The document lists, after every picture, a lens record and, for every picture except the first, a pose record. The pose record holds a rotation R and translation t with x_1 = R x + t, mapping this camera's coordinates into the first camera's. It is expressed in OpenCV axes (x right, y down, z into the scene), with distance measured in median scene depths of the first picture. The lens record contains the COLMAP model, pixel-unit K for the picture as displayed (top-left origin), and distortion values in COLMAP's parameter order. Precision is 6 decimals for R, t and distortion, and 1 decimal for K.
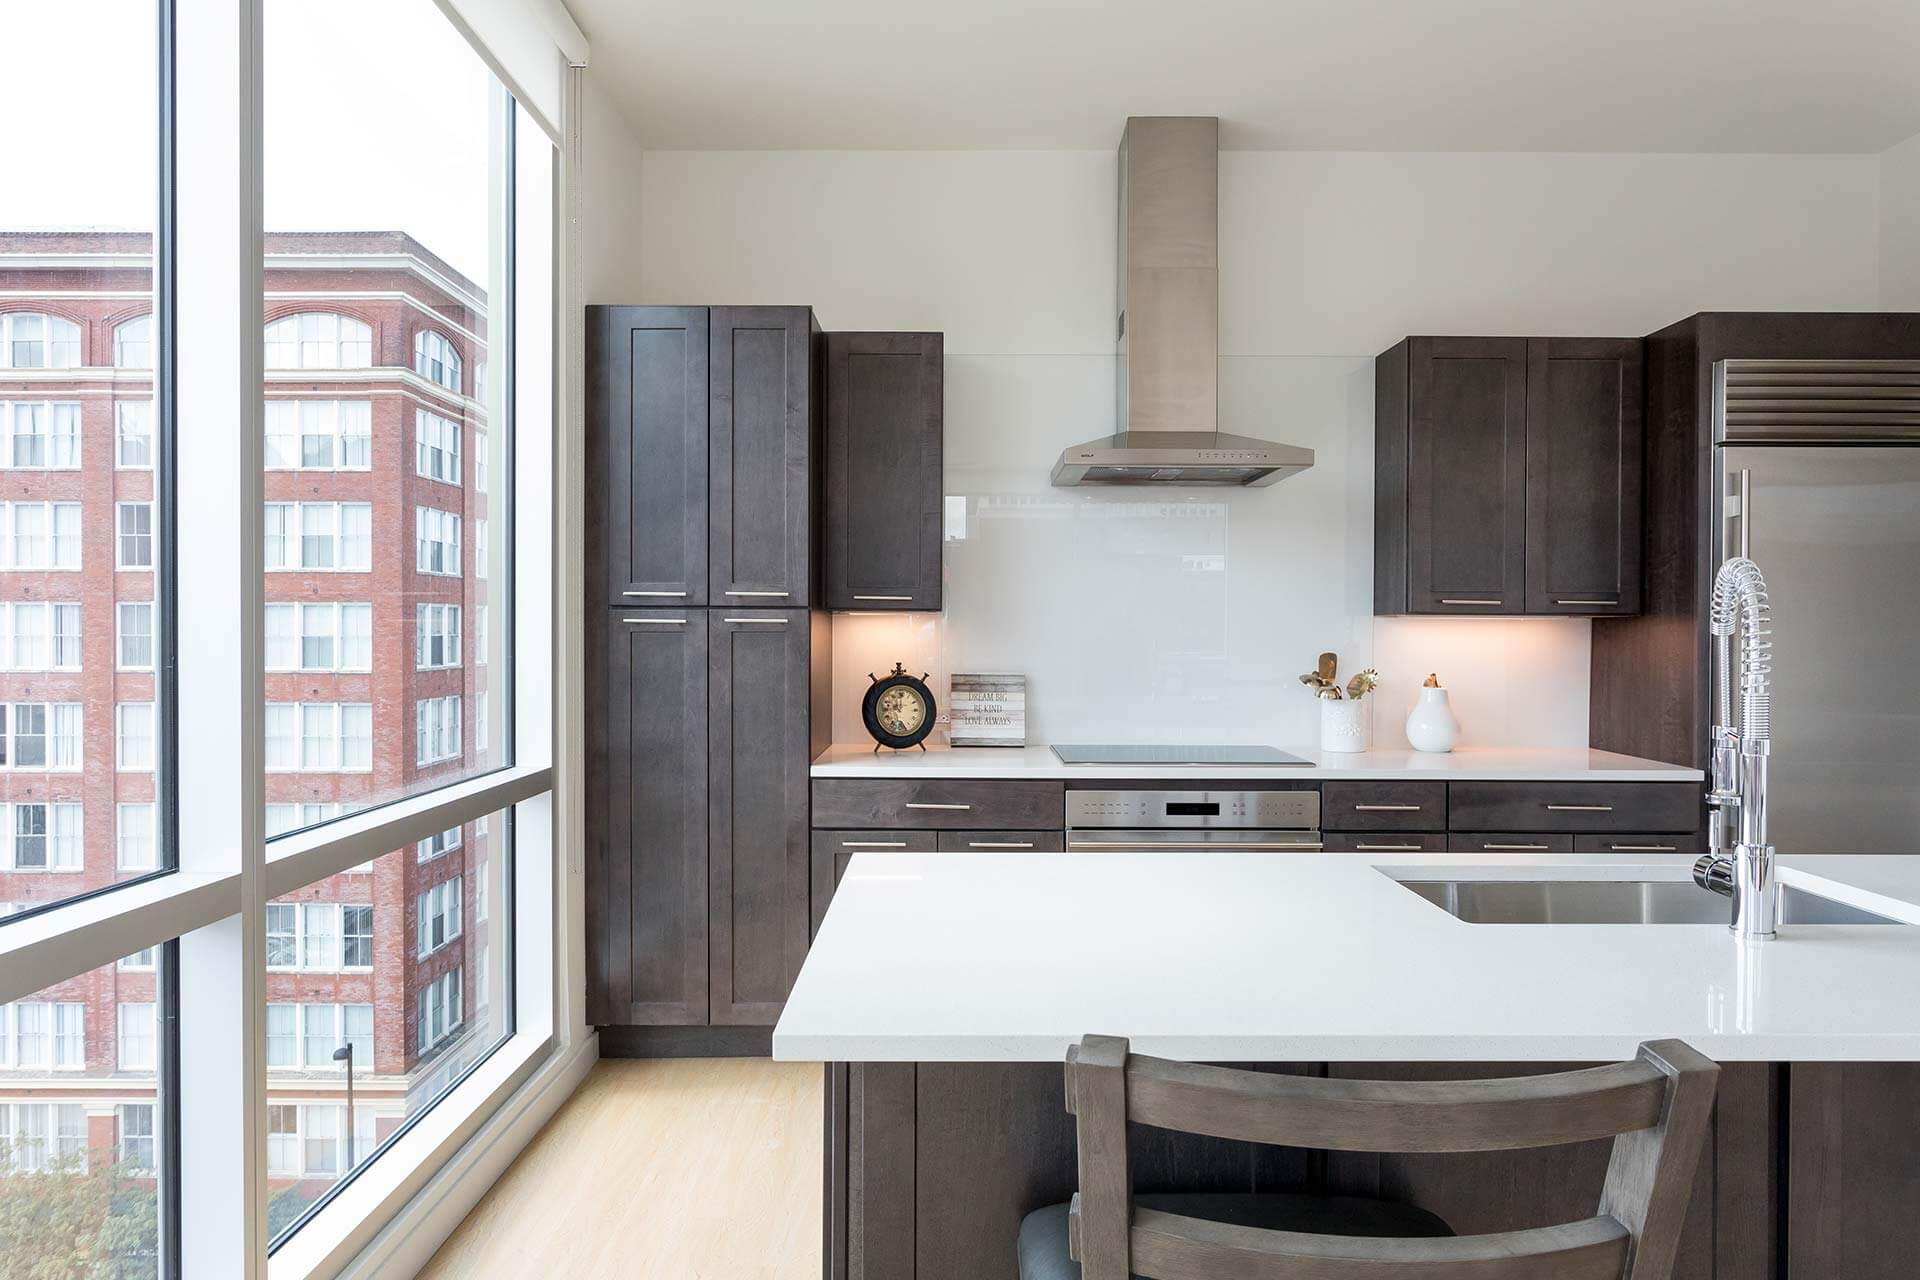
lens RADIAL K [[1138.7, 0, 960.0], [0, 1138.7, 640.0], [0, 0, 1]] dist [-0.002095, -0.000148]
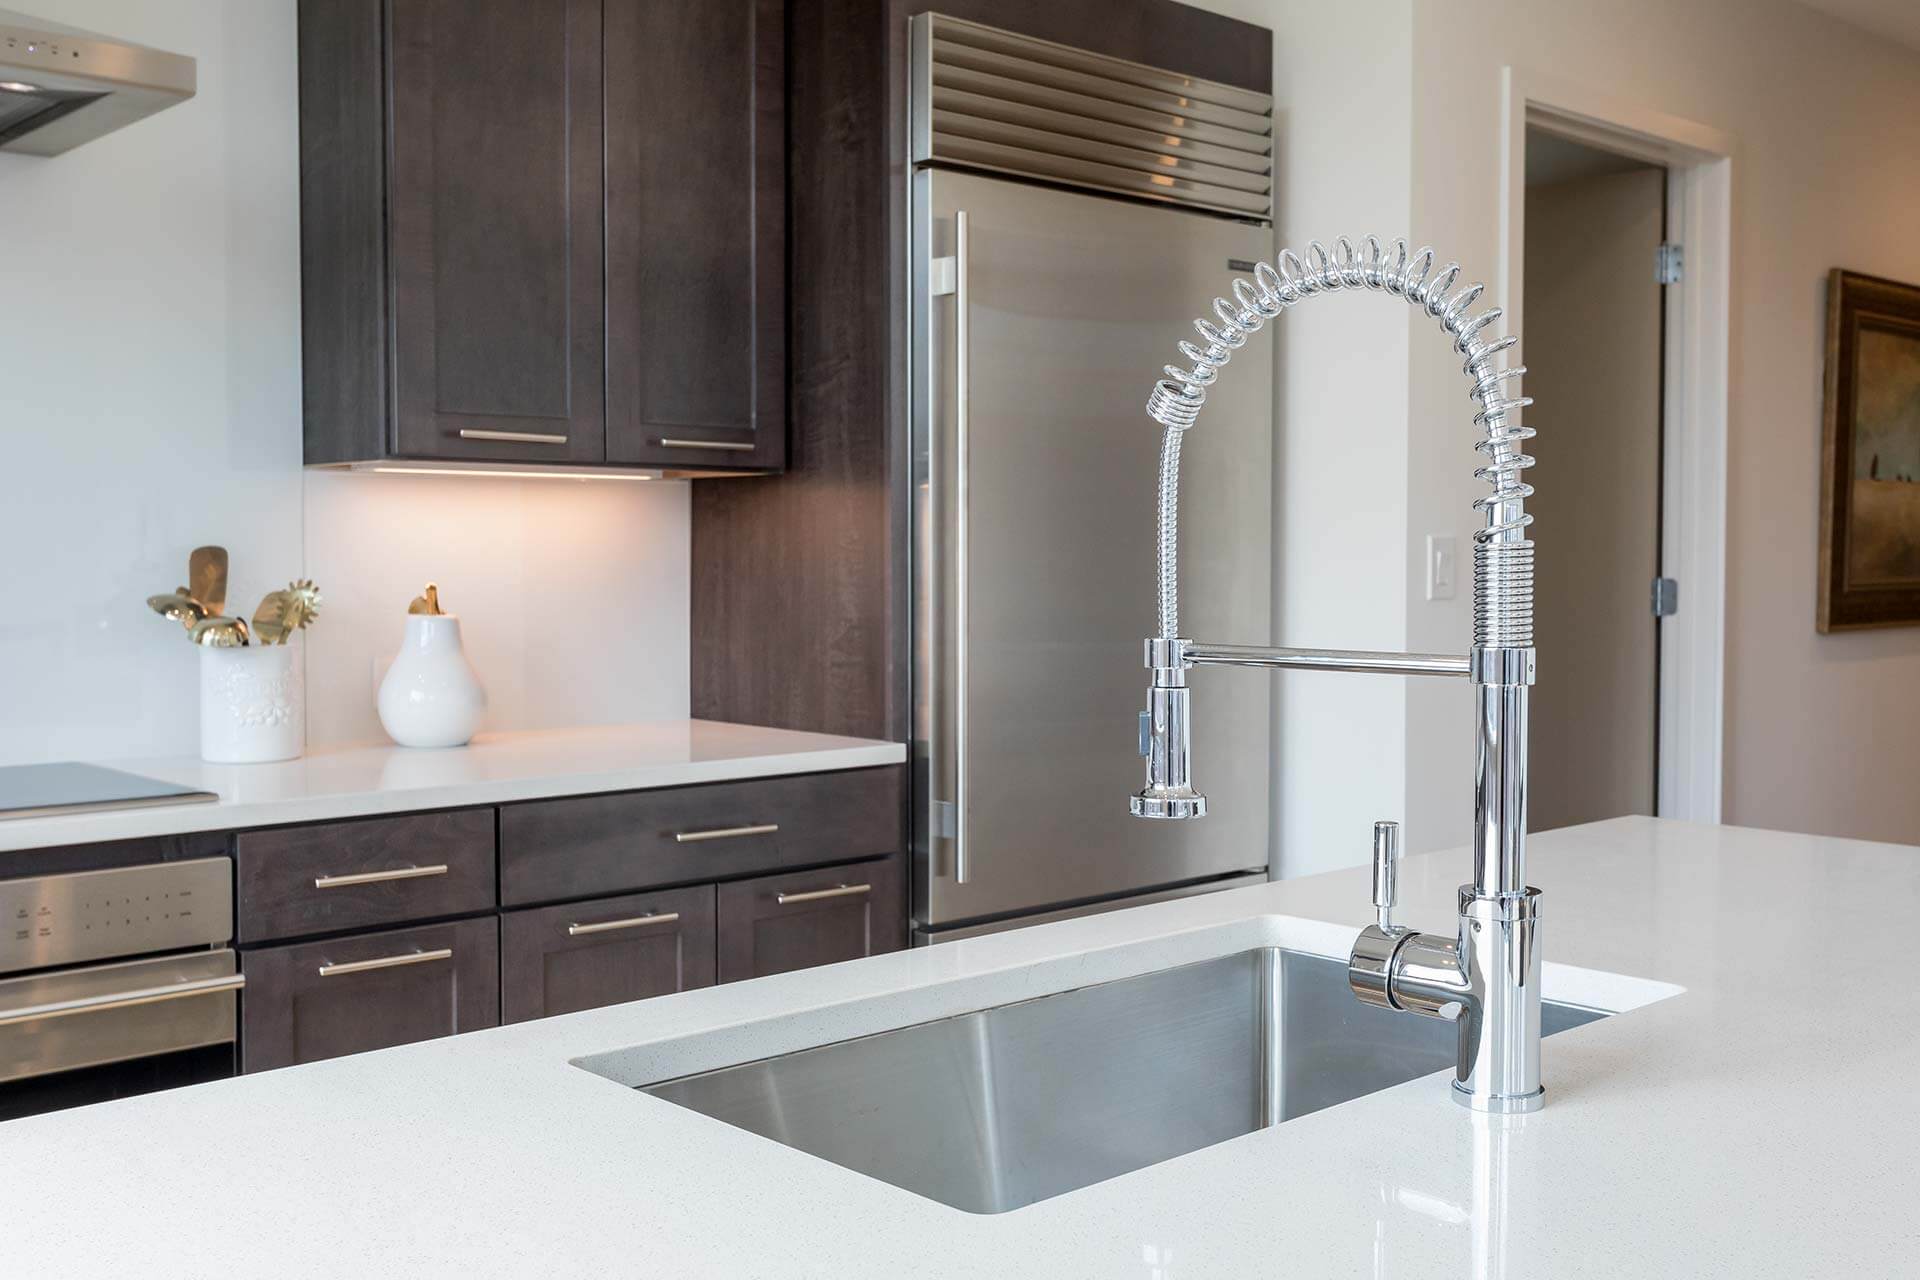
lens RADIAL K [[1958.3, 0, 960.8], [0, 1958.3, 615.7], [0, 0, 1]] dist [0.022709, 0.007668]
pose [[0.735911, -0.028377, 0.676483, 0.016670], [0.010840, 0.999487, 0.030134, 0.020520], [-0.676991, -0.014843, 0.735841, 0.244875]]
